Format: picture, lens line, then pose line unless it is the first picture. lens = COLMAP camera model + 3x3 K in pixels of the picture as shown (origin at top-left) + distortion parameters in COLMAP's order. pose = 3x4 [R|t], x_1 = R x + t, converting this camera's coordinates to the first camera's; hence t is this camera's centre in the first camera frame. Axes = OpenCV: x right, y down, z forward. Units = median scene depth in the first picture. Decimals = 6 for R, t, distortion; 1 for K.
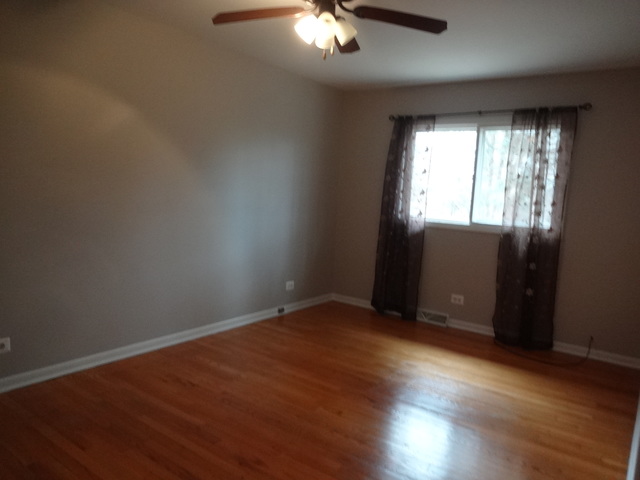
lens RADIAL K [[468.7, 0, 320.0], [0, 468.7, 240.0], [0, 0, 1]] dist [-0.004254, -0.003254]
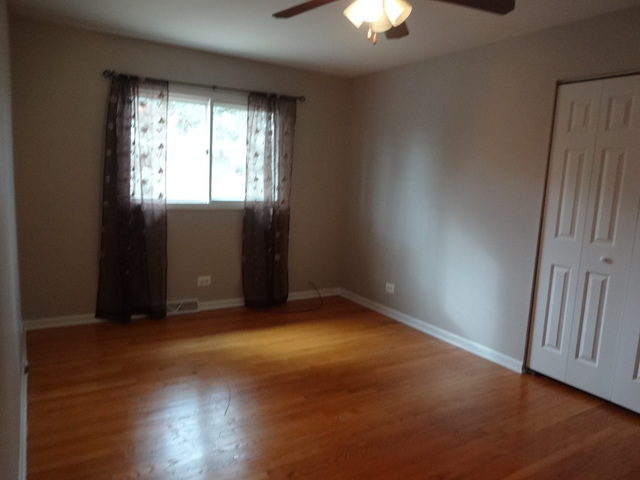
lens RADIAL K [[468.7, 0, 320.0], [0, 468.7, 240.0], [0, 0, 1]] dist [-0.004254, -0.003254]
pose [[0.380735, -0.164123, 0.910002, -0.488610], [0.078657, 0.986304, 0.144975, -0.079144], [-0.921333, 0.016381, 0.388430, 0.406219]]
